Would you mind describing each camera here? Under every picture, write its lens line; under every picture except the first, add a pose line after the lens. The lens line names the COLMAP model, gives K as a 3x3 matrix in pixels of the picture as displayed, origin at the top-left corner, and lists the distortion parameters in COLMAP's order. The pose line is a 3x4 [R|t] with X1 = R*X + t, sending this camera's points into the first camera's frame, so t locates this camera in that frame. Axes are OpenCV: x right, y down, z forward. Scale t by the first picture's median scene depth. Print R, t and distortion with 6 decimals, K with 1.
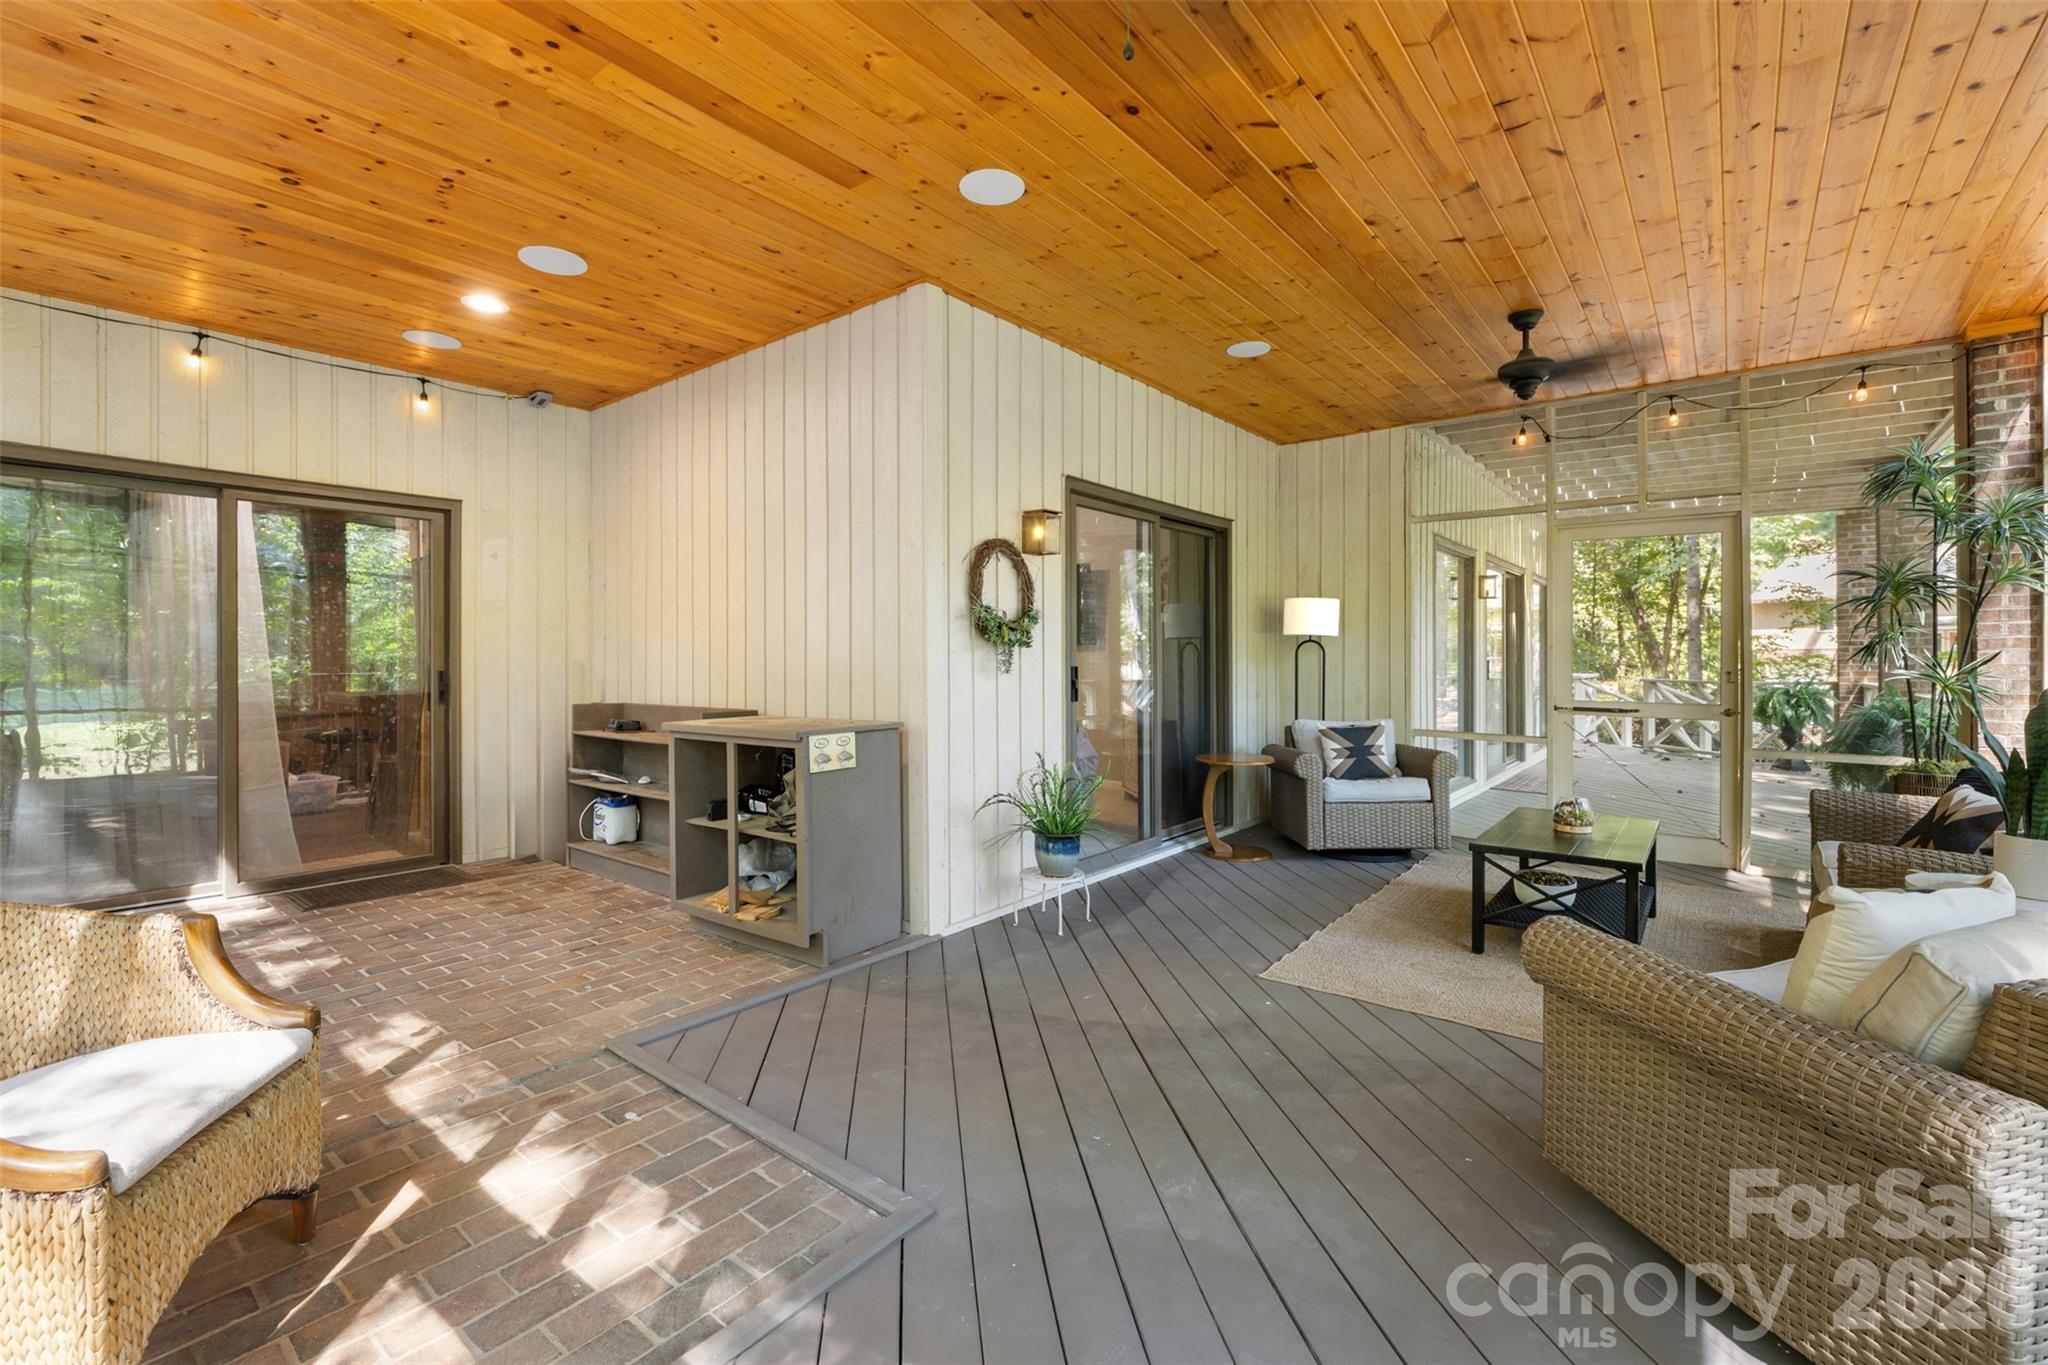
lens RADIAL K [[872.8, 0, 1030.0], [0, 872.8, 667.3], [0, 0, 1]] dist [-0.001859, -0.000233]
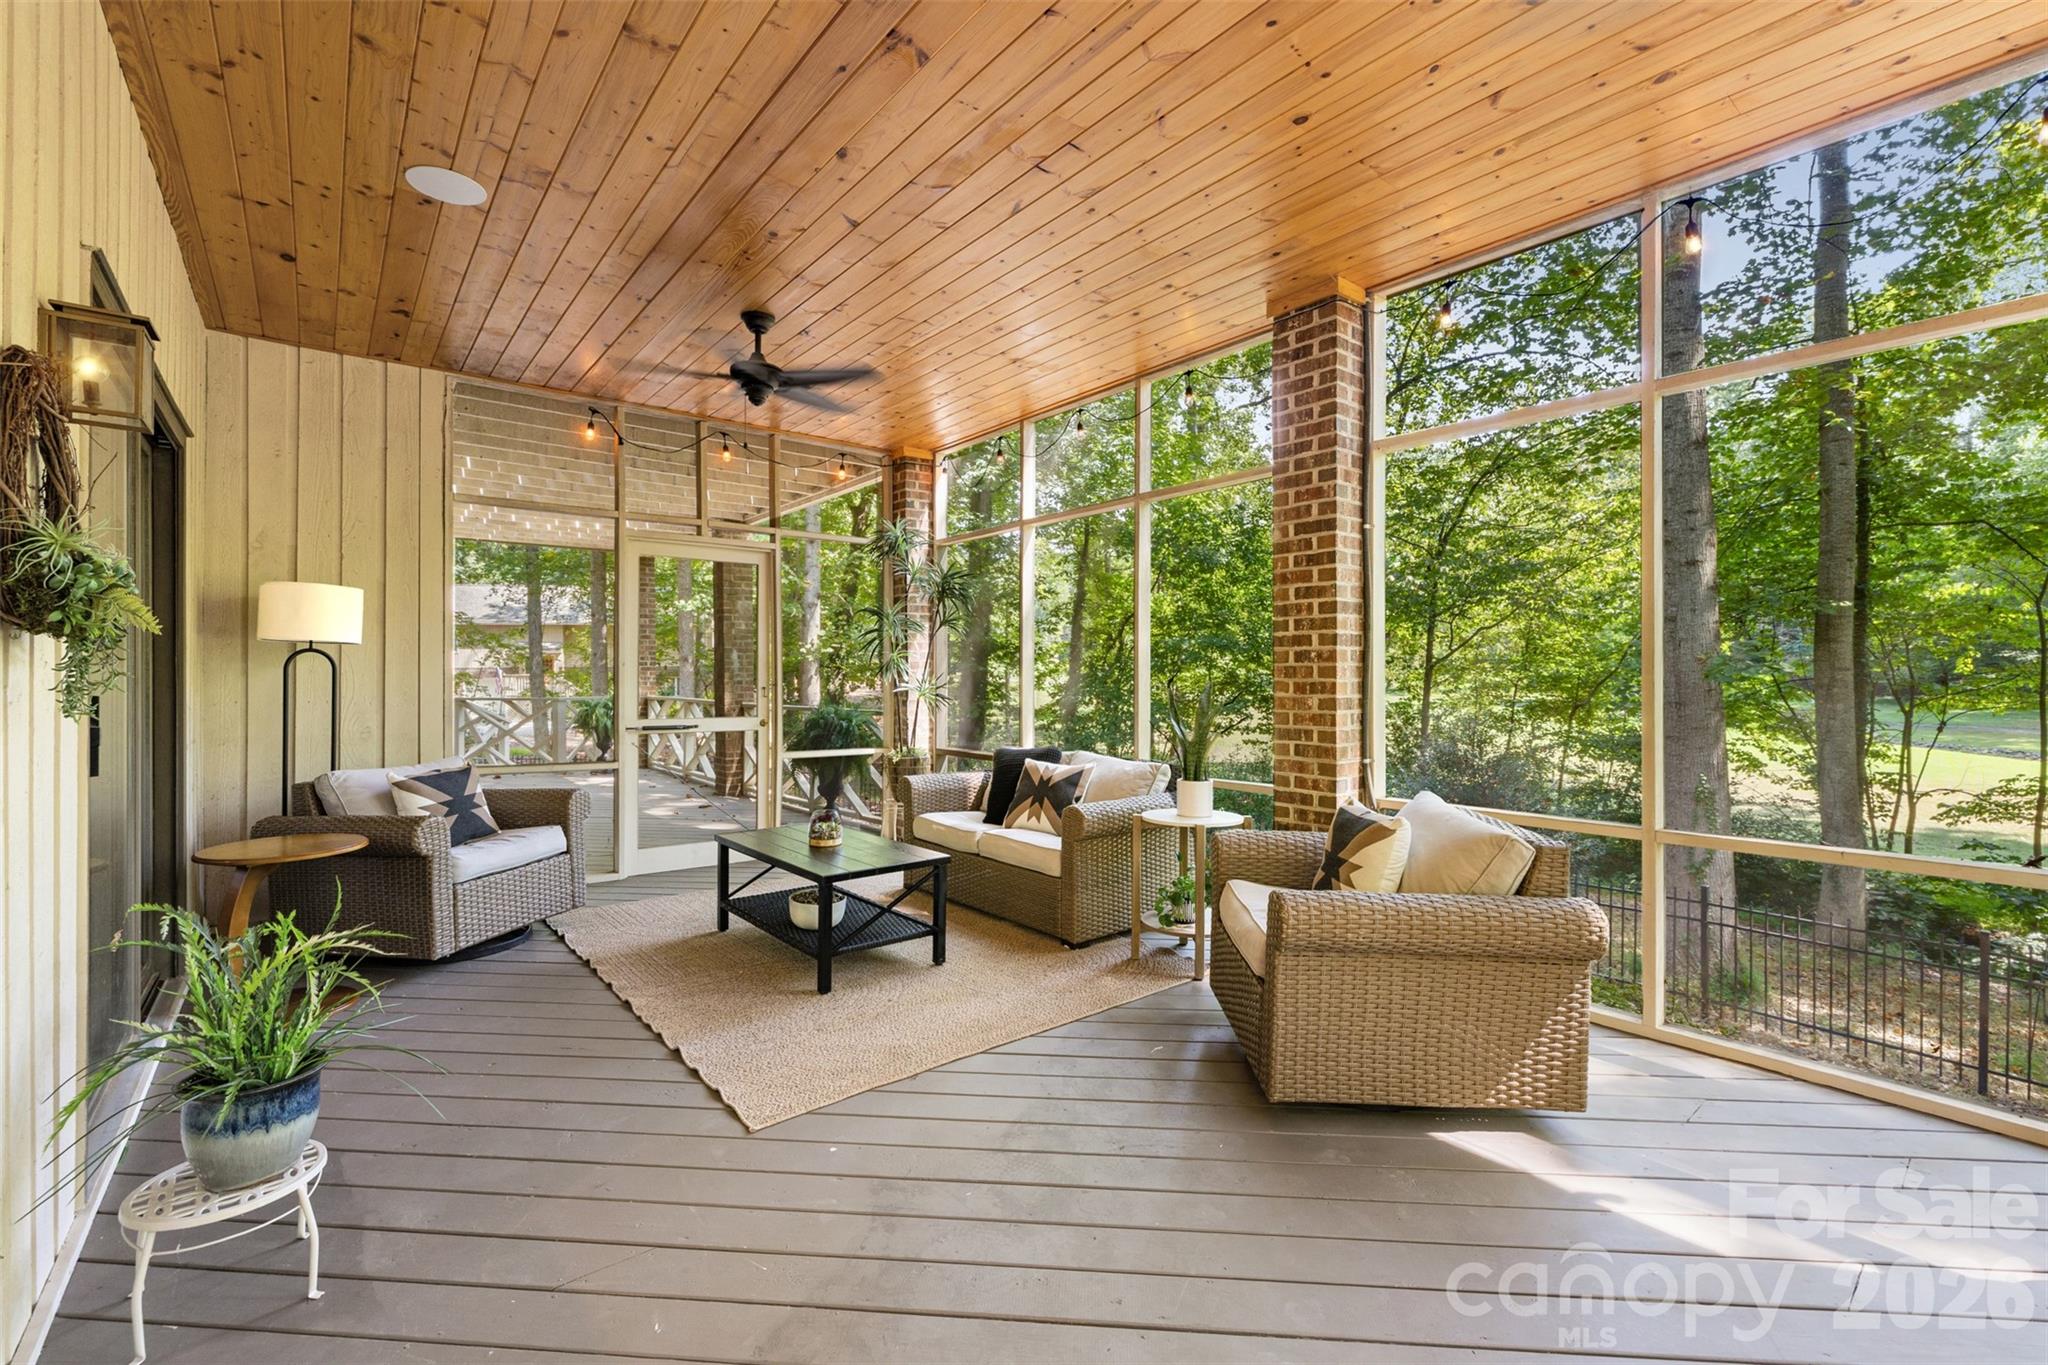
lens RADIAL K [[872.8, 0, 1024.9], [0, 872.8, 674.8], [0, 0, 1]] dist [-0.001859, -0.000233]
pose [[0.218121, 0.001649, 0.975920, -0.256208], [0.013111, 0.999903, -0.004620, -0.002216], [-0.975834, 0.013803, 0.218078, 0.434891]]
